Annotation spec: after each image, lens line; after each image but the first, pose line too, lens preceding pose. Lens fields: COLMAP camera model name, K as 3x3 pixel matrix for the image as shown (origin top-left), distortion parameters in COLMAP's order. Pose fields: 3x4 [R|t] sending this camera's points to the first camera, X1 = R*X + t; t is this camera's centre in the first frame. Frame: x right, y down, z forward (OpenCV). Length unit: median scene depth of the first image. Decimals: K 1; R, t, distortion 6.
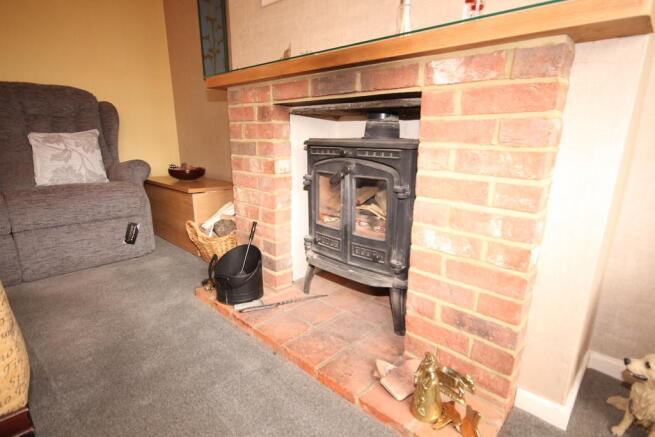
lens RADIAL K [[339.8, 0, 324.8], [0, 339.8, 221.6], [0, 0, 1]] dist [0.026220, 0.000943]
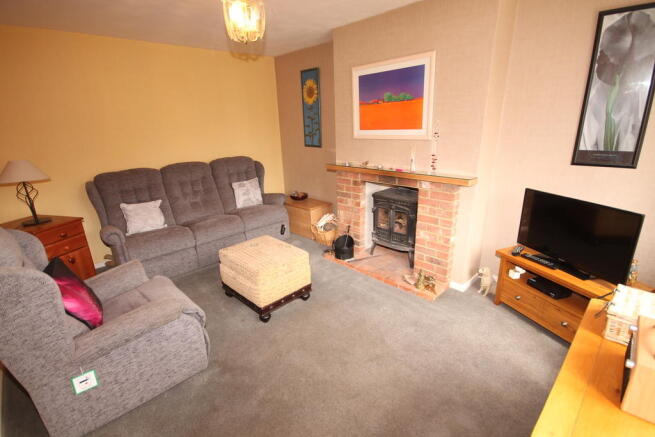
lens RADIAL K [[313.1, 0, 330.6], [0, 313.1, 217.0], [0, 0, 1]] dist [-0.003407, -0.000061]
pose [[0.999494, -0.024899, -0.019786, -0.329211], [0.025999, 0.998010, 0.057449, -0.210182], [0.018317, -0.057934, 0.998152, -1.322918]]
